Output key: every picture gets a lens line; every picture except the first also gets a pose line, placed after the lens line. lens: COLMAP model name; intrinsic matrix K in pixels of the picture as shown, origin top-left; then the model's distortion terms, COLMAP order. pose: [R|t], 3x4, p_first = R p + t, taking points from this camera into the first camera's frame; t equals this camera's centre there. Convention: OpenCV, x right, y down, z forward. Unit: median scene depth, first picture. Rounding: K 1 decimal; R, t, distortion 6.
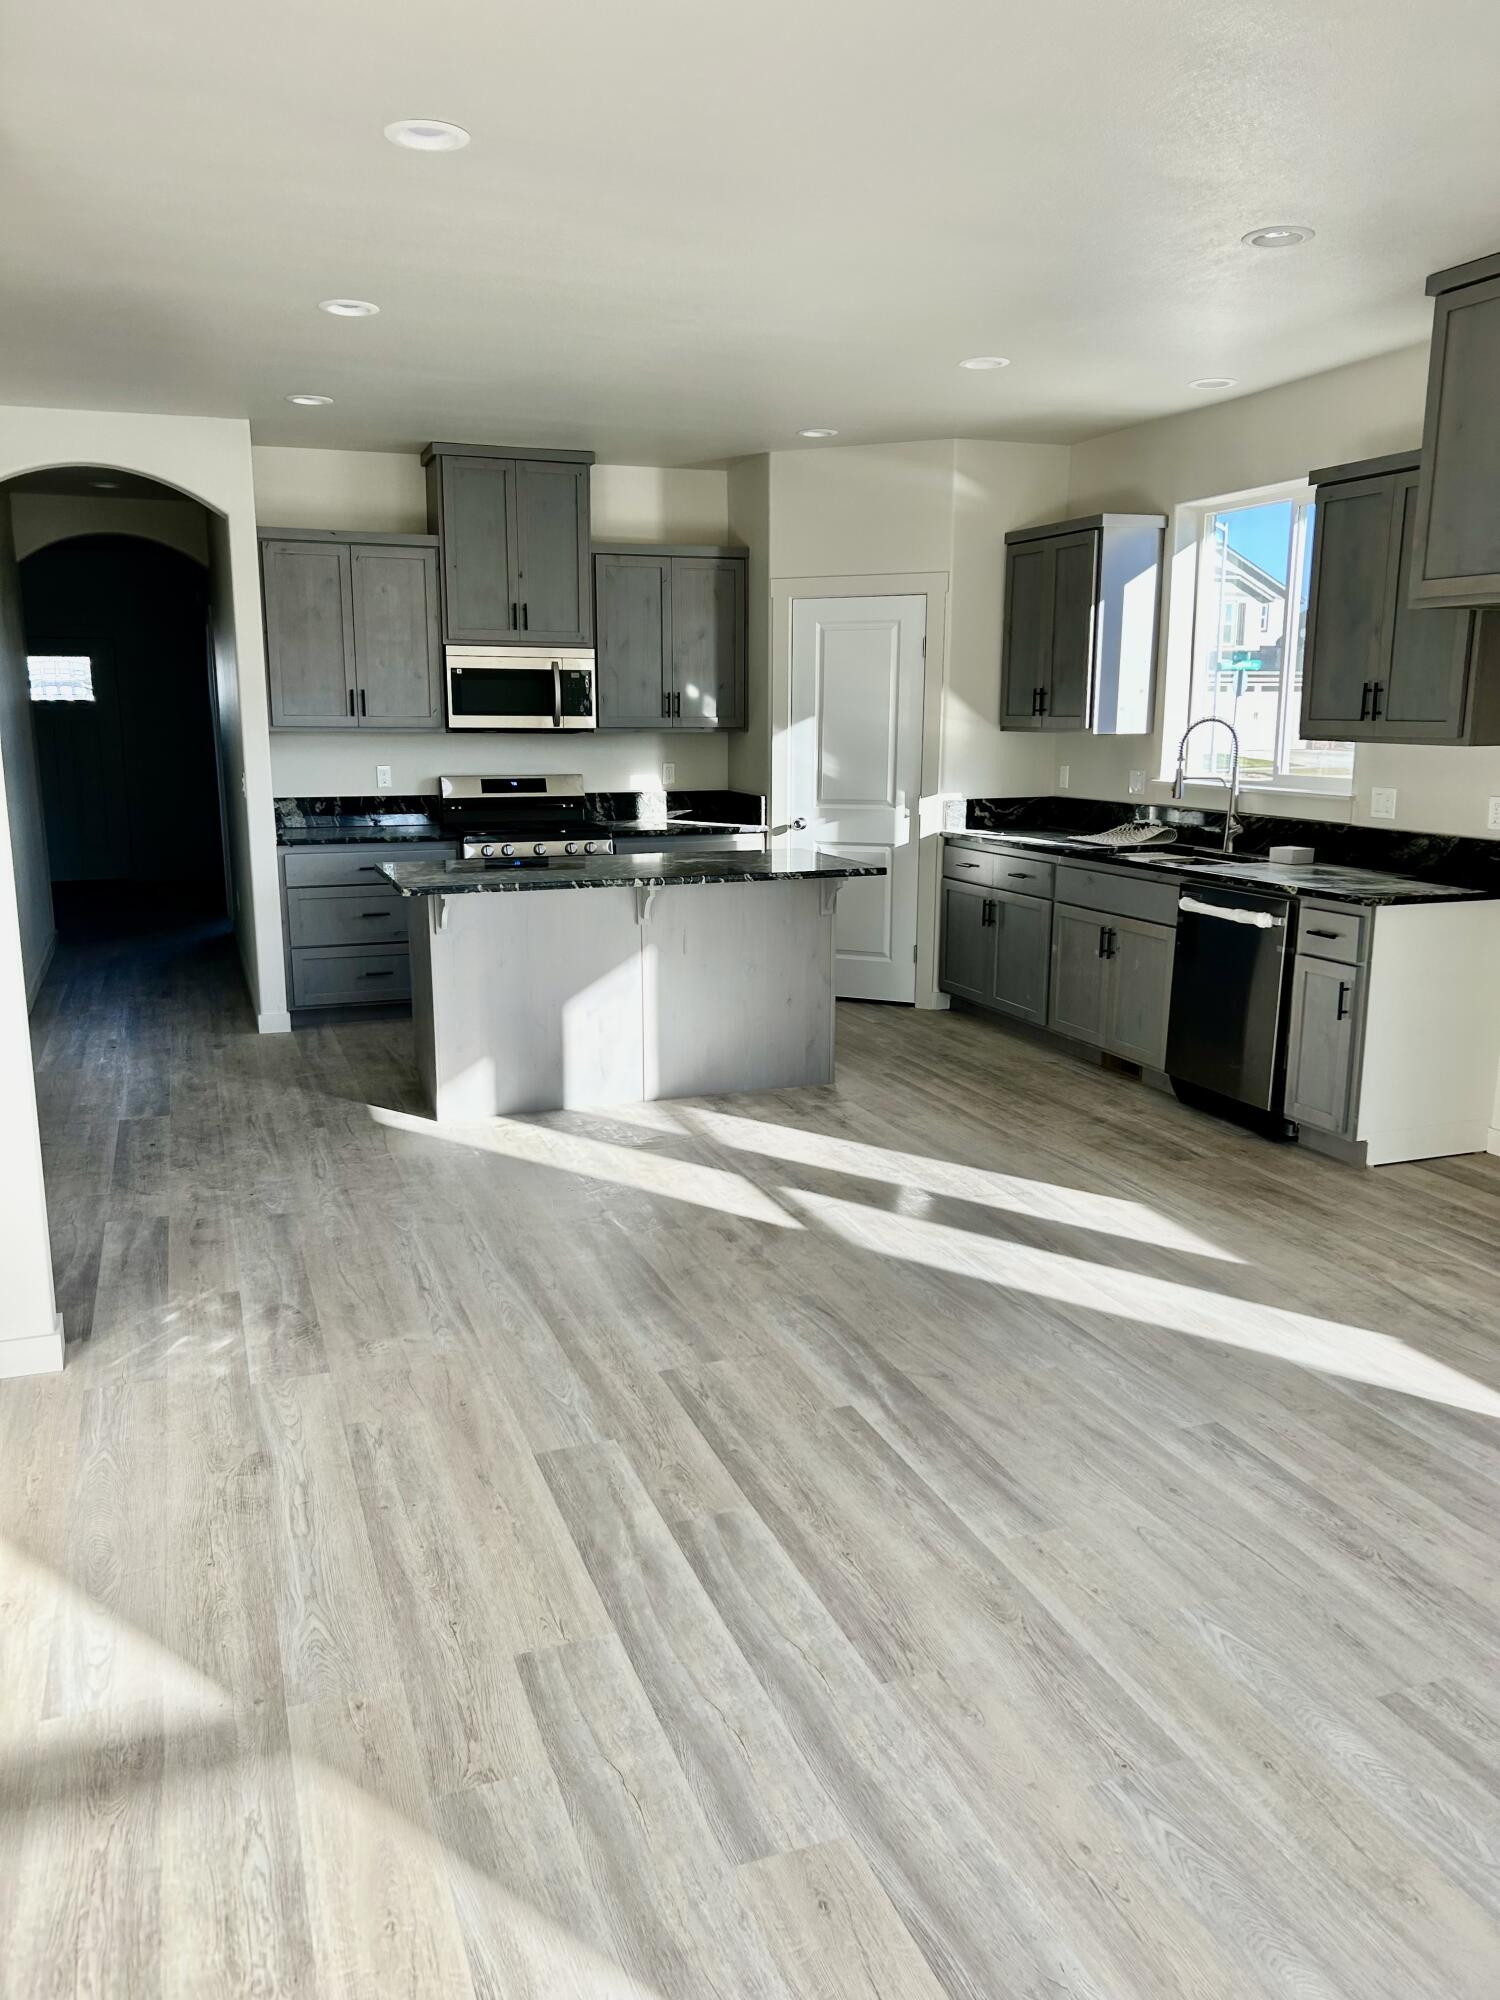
lens RADIAL K [[1498.5, 0, 748.5], [0, 1498.5, 1013.4], [0, 0, 1]] dist [0.065635, -0.091762]
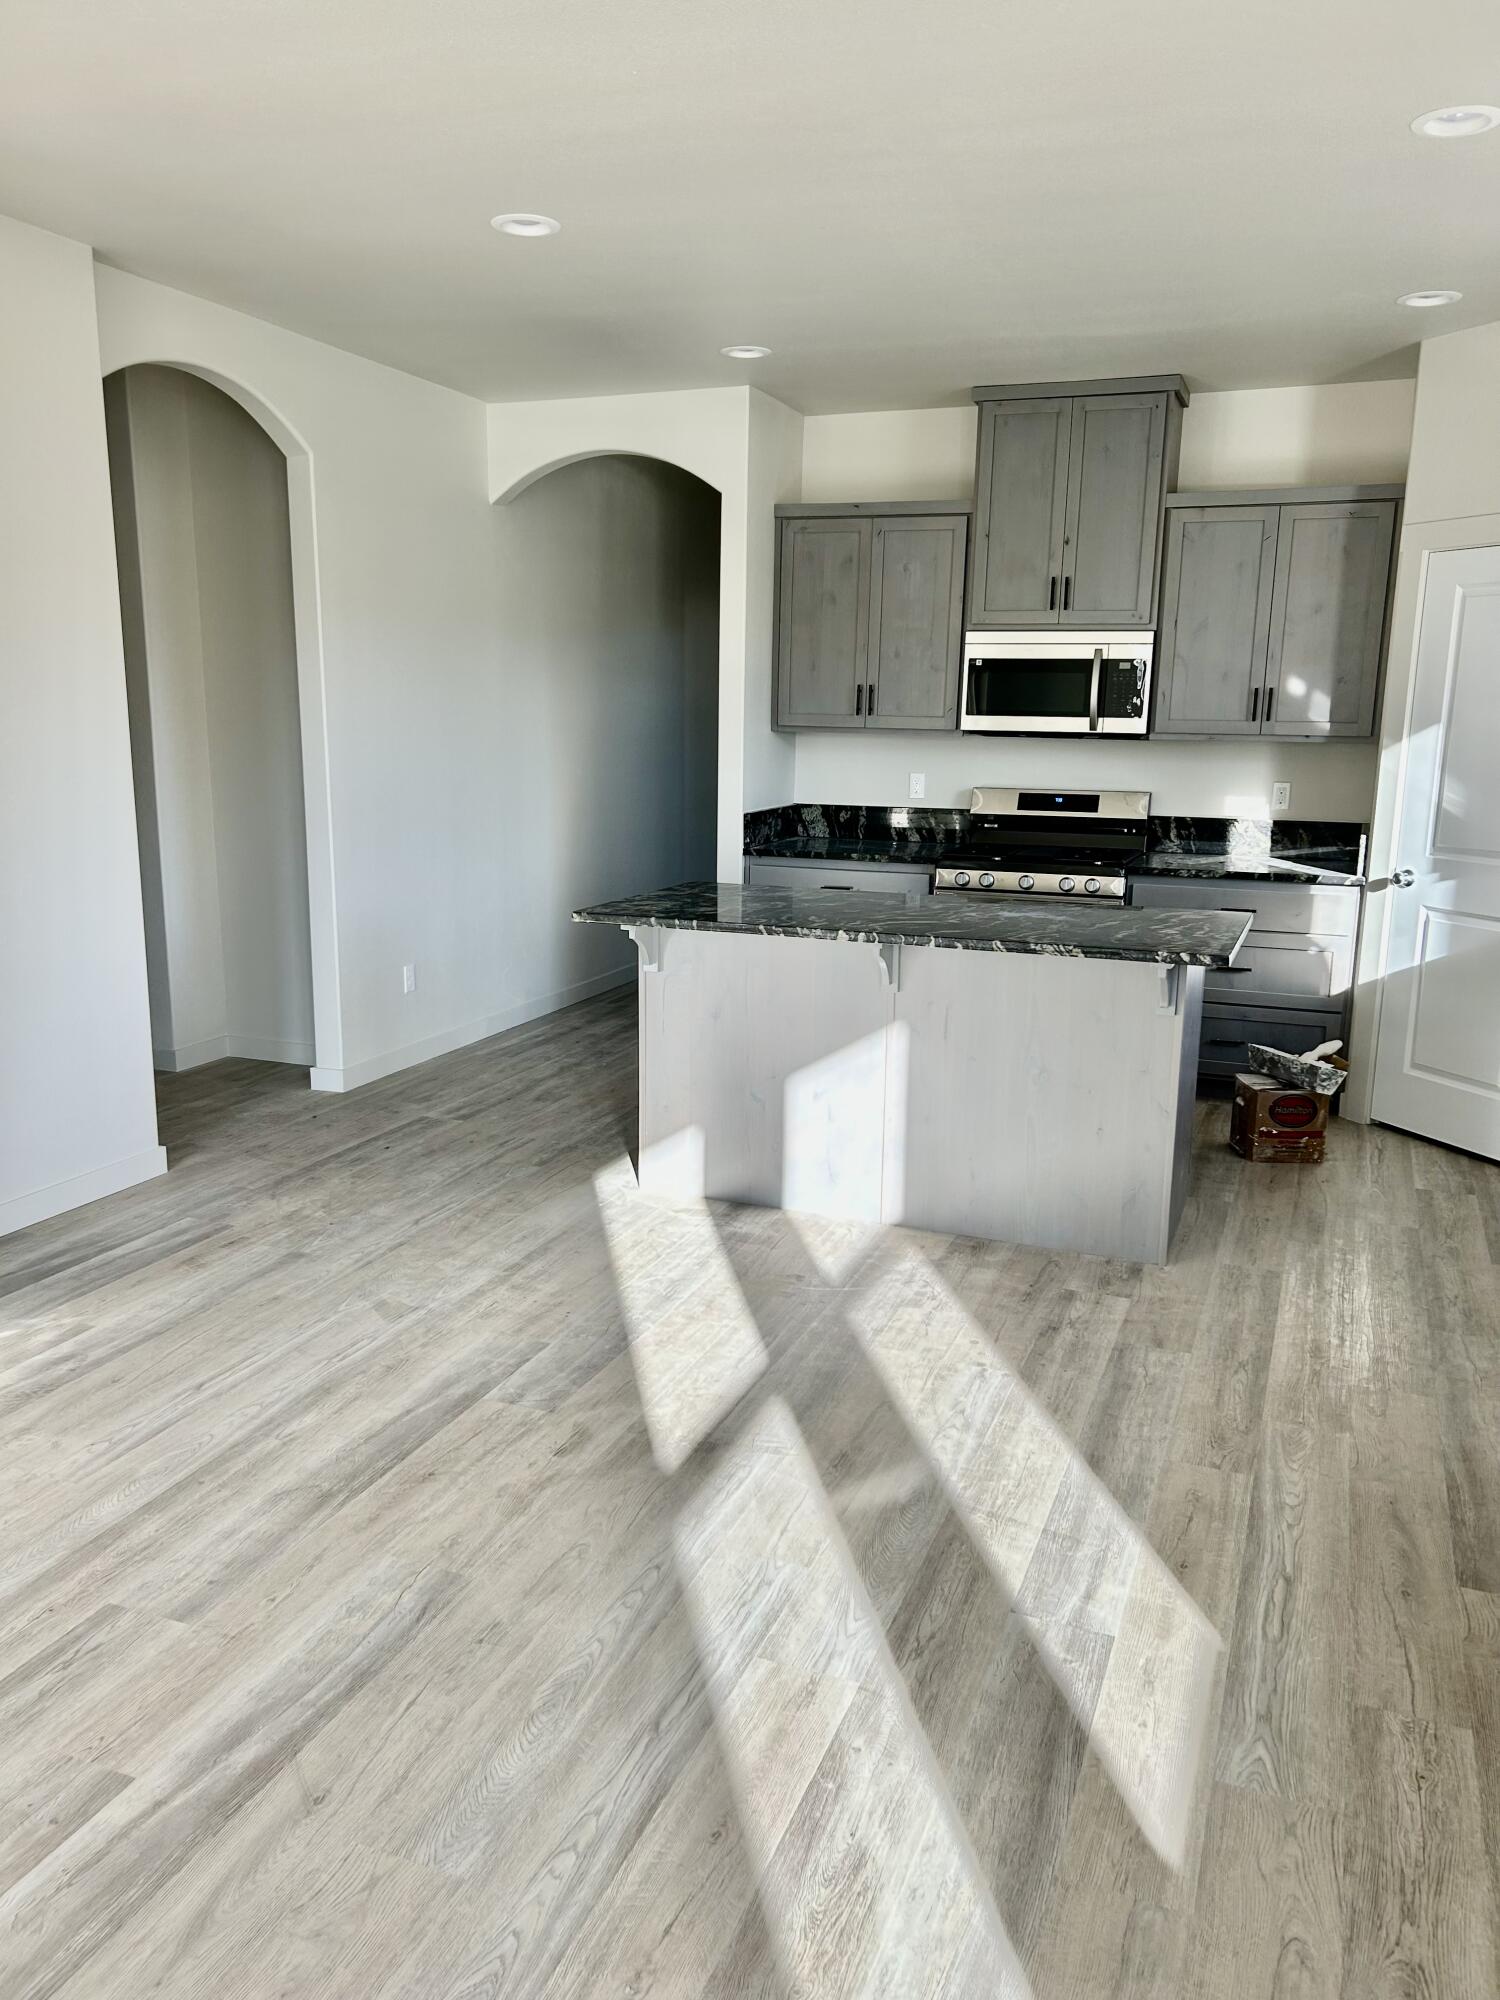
lens RADIAL K [[1498.5, 0, 748.5], [0, 1498.5, 1013.4], [0, 0, 1]] dist [0.065635, -0.091762]
pose [[0.738407, 0.146623, -0.658222, 0.424094], [-0.148722, 0.987451, 0.053121, -0.089110], [0.657751, 0.058667, 0.750947, 0.444514]]
